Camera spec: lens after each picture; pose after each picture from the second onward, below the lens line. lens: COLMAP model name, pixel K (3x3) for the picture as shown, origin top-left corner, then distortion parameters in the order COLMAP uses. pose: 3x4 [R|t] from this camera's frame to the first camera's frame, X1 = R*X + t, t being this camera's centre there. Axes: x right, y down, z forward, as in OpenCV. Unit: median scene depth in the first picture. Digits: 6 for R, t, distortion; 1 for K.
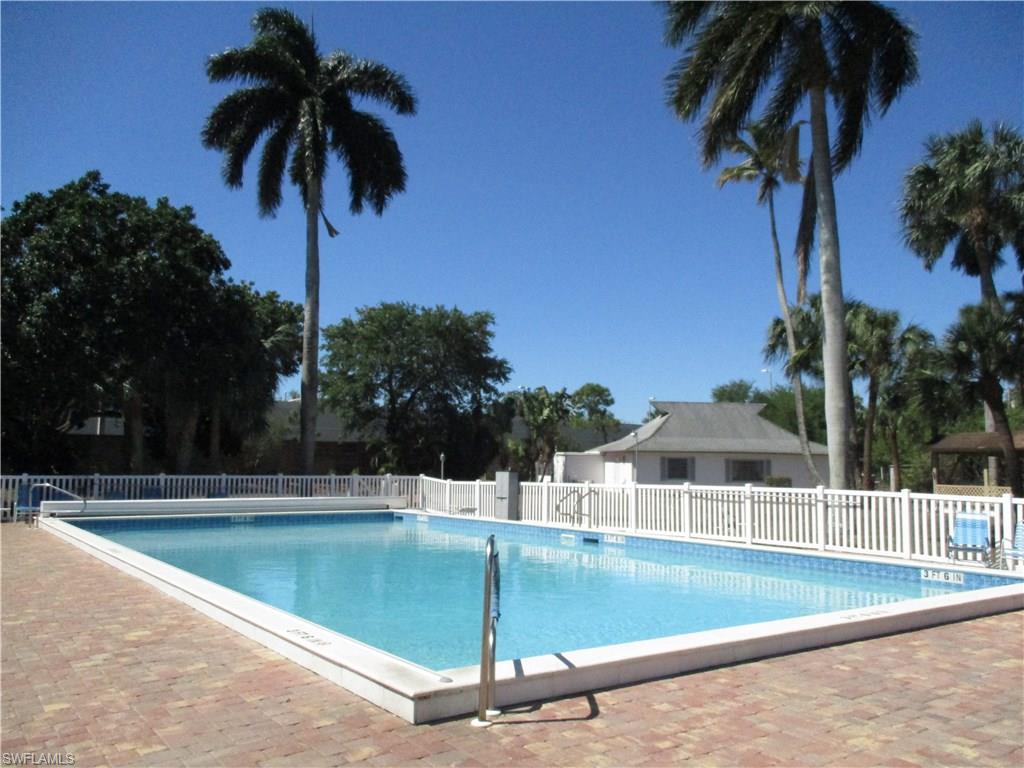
lens RADIAL K [[875.1, 0, 512.0], [0, 875.1, 384.5], [0, 0, 1]] dist [0.002181, 0.006212]
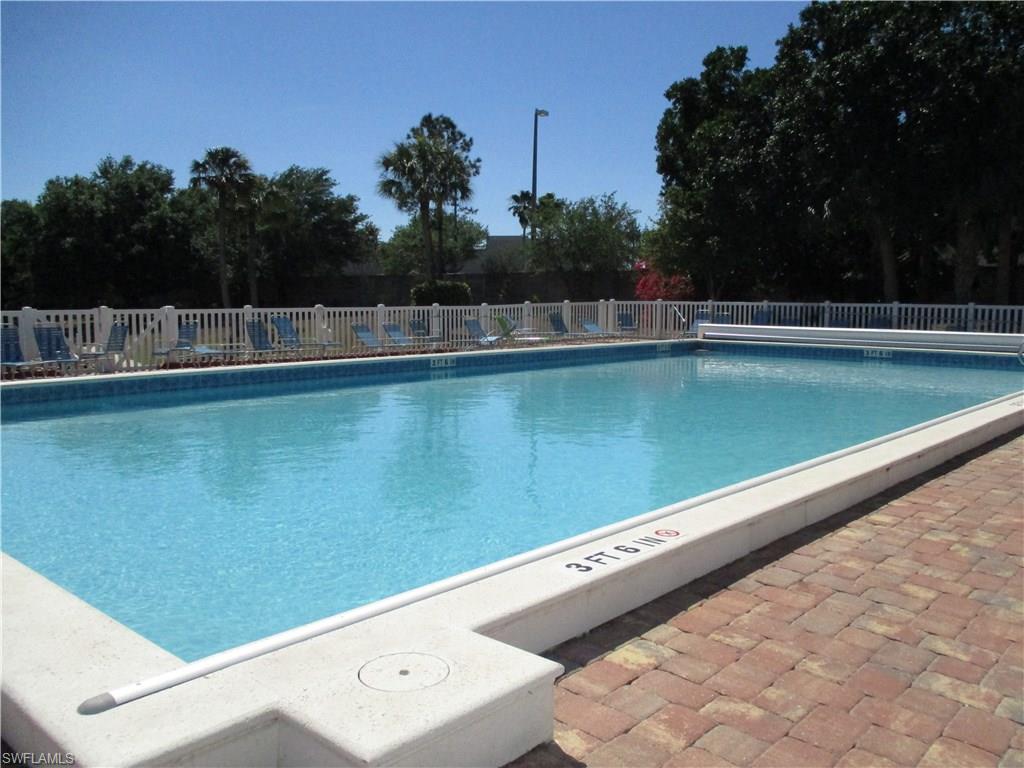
lens RADIAL K [[875.1, 0, 511.2], [0, 875.1, 383.4], [0, 0, 1]] dist [0.002181, 0.006212]
pose [[0.212045, 0.097174, -0.972417, 0.428569], [0.087315, 0.989181, 0.117889, 0.044750], [0.973351, -0.109905, 0.201266, 0.431645]]
